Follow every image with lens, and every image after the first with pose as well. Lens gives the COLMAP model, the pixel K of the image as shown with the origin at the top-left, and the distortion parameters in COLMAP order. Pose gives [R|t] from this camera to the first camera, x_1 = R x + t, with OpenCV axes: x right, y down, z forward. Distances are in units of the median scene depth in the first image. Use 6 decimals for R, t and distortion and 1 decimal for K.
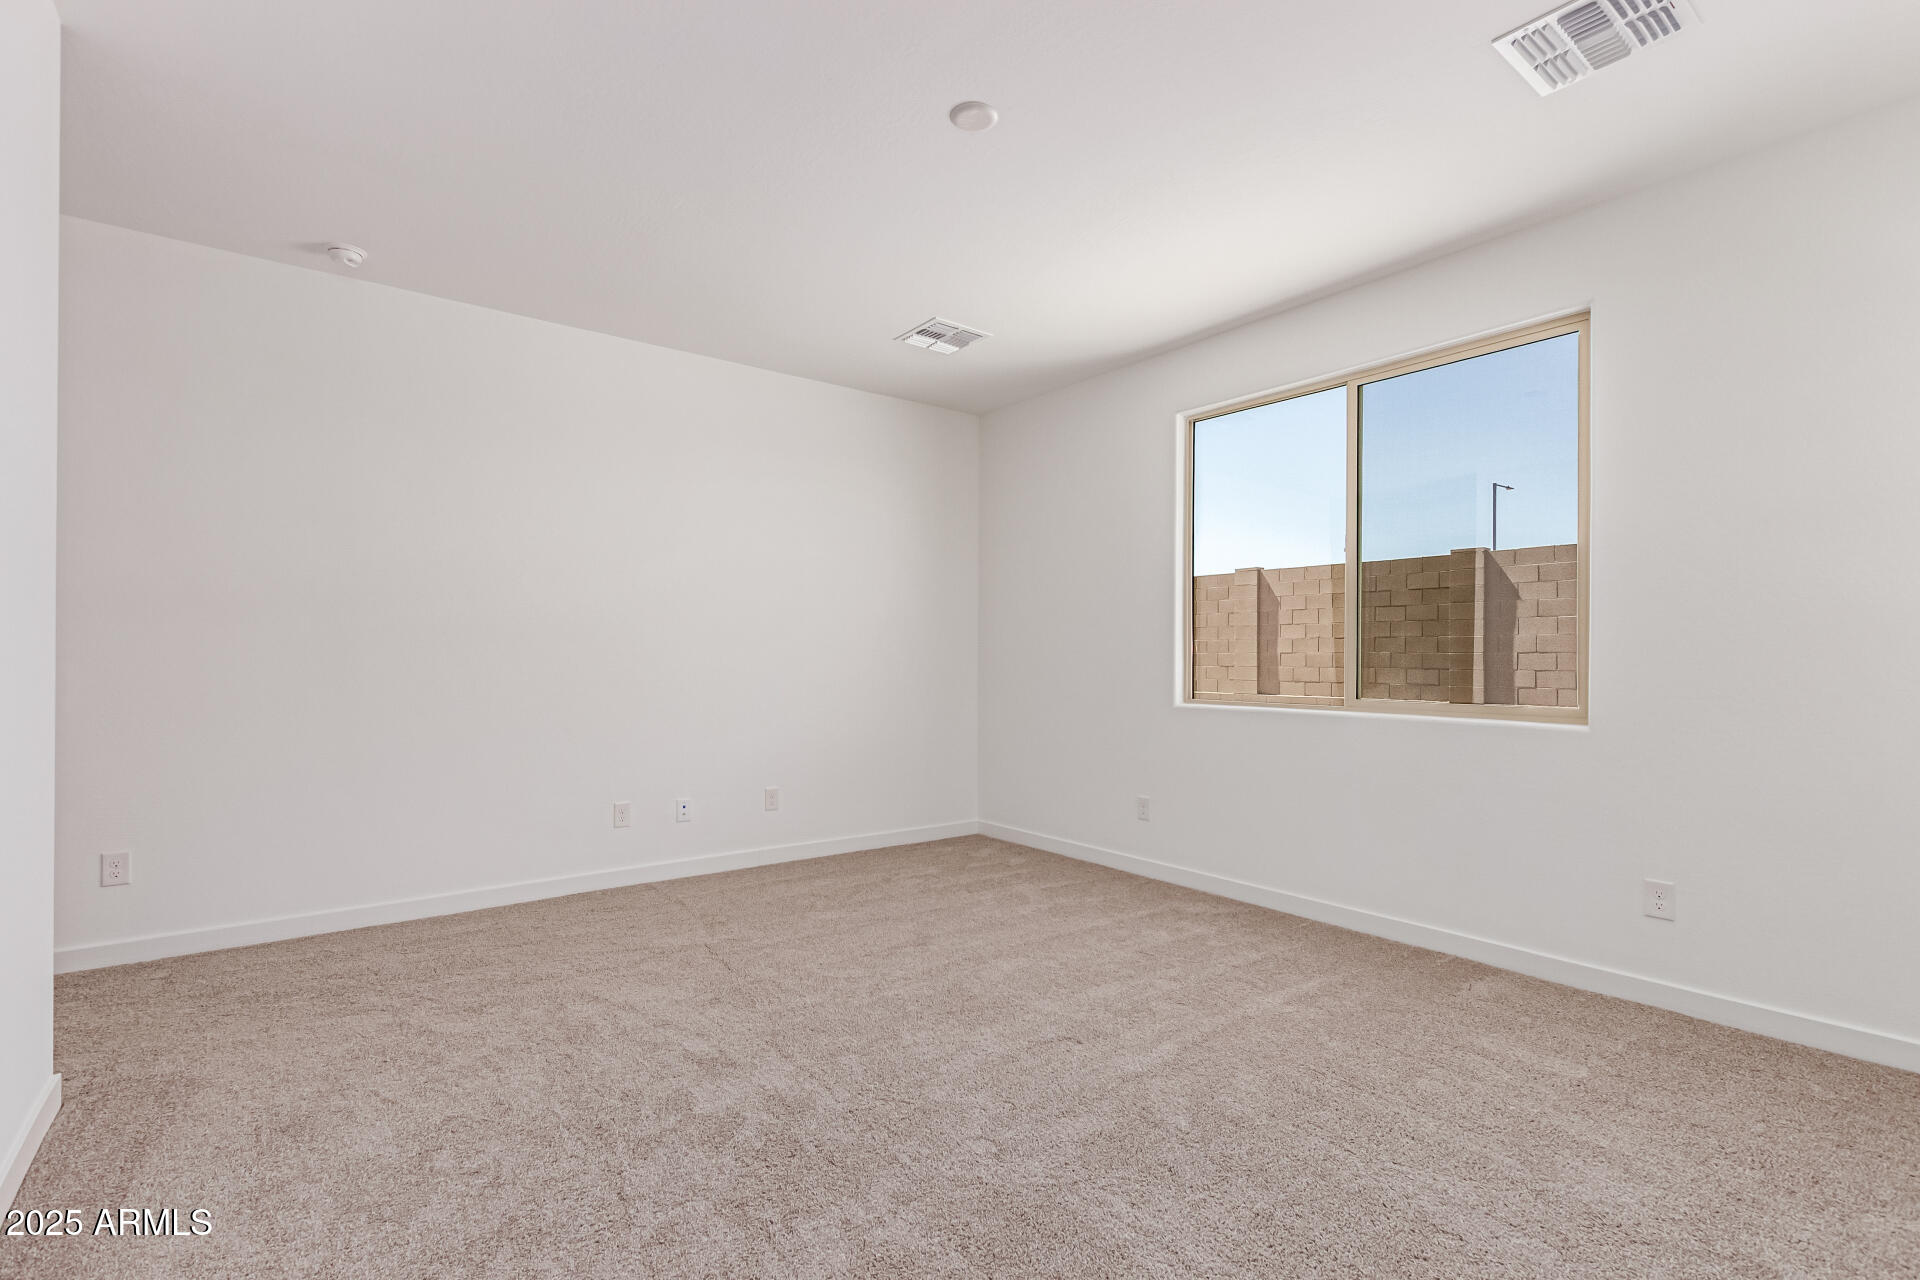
lens RADIAL K [[884.6, 0, 973.6], [0, 884.6, 652.7], [0, 0, 1]] dist [0.003159, -0.000268]
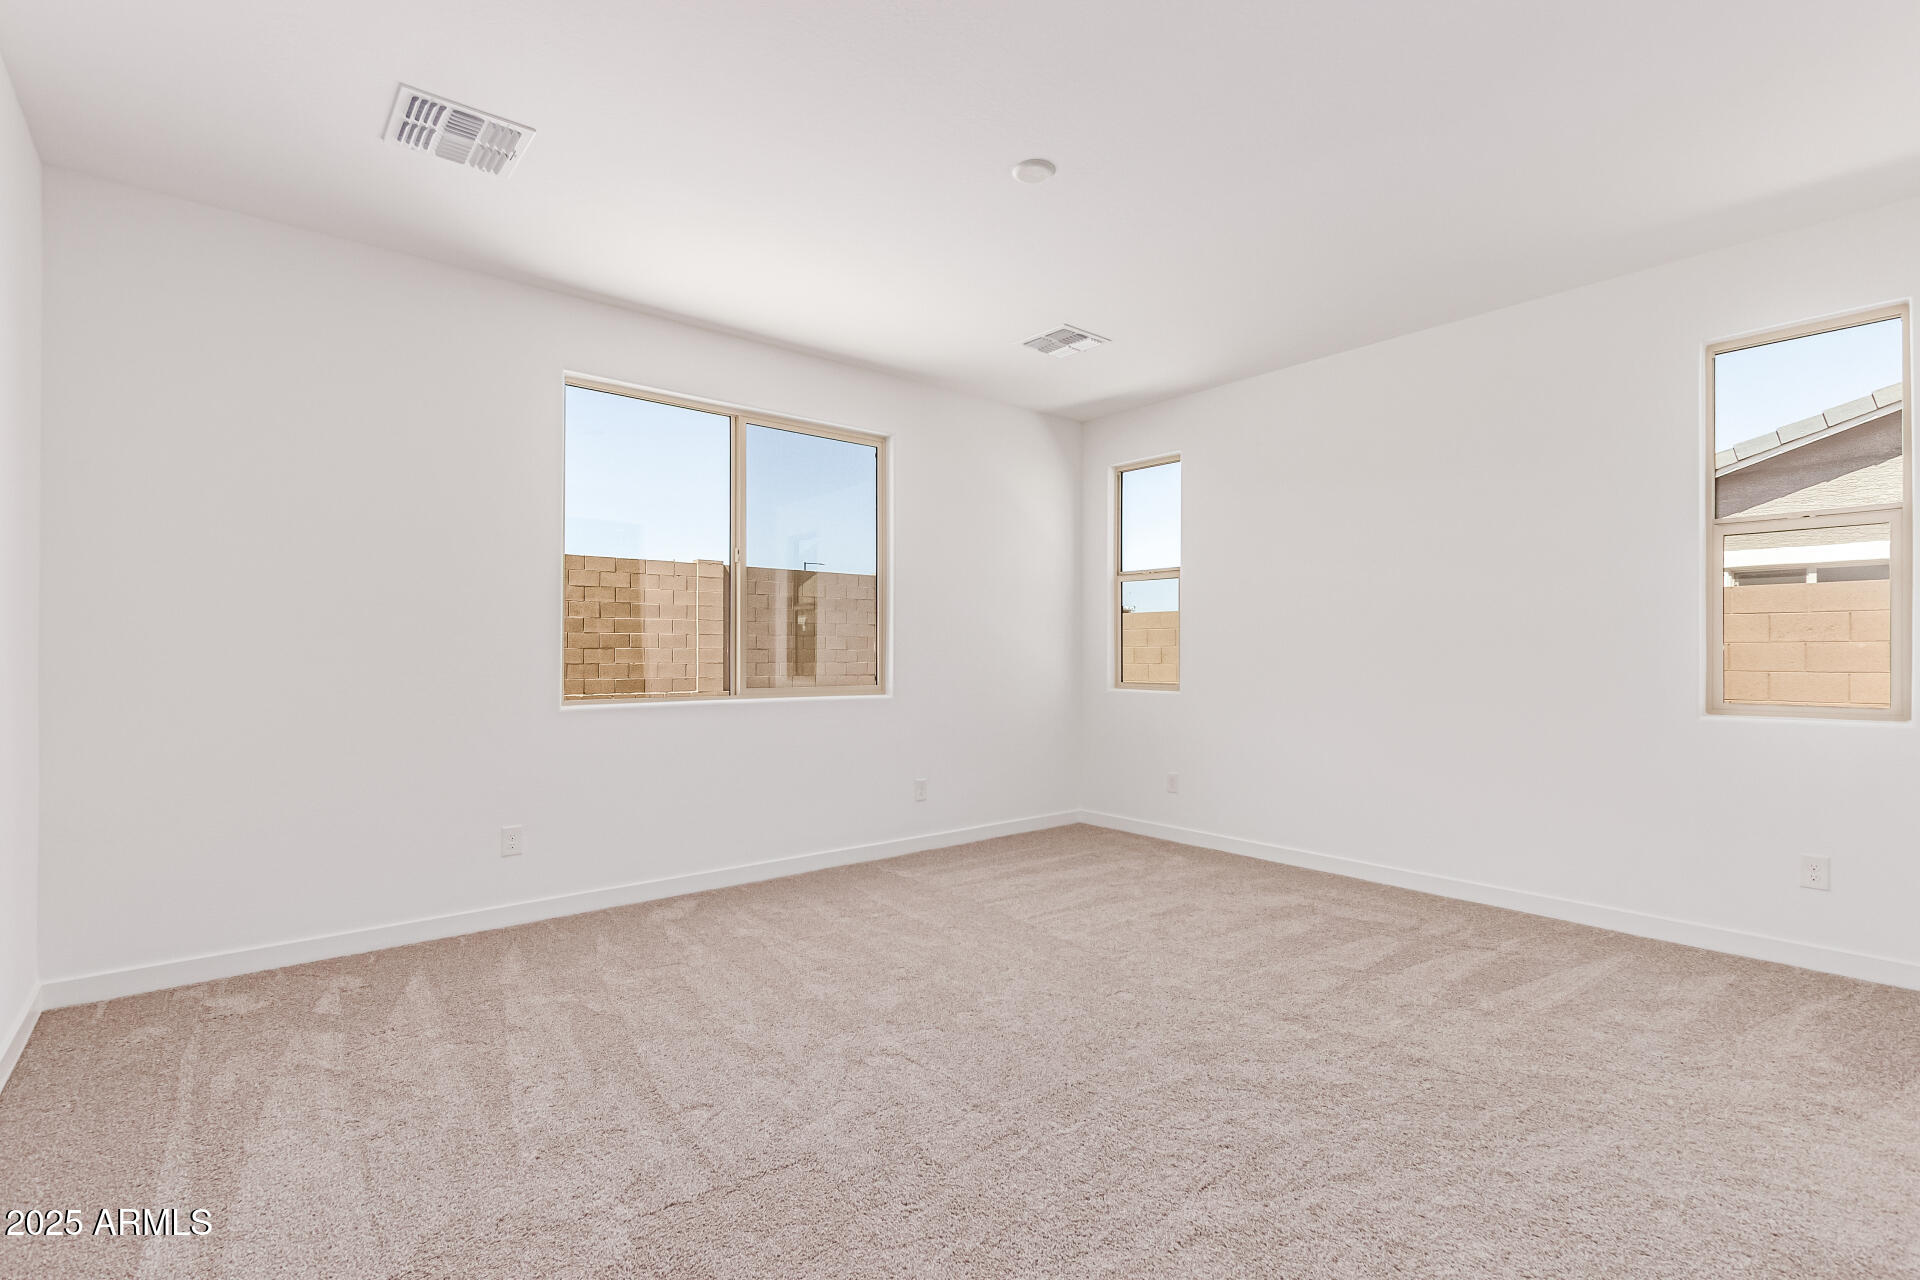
lens RADIAL K [[884.6, 0, 973.8], [0, 884.6, 644.6], [0, 0, 1]] dist [0.003159, -0.000268]
pose [[-0.058998, 0.000386, 0.998258, -0.740916], [-0.016944, 0.999855, -0.001388, -0.008766], [-0.998114, -0.016997, -0.058983, 0.743625]]
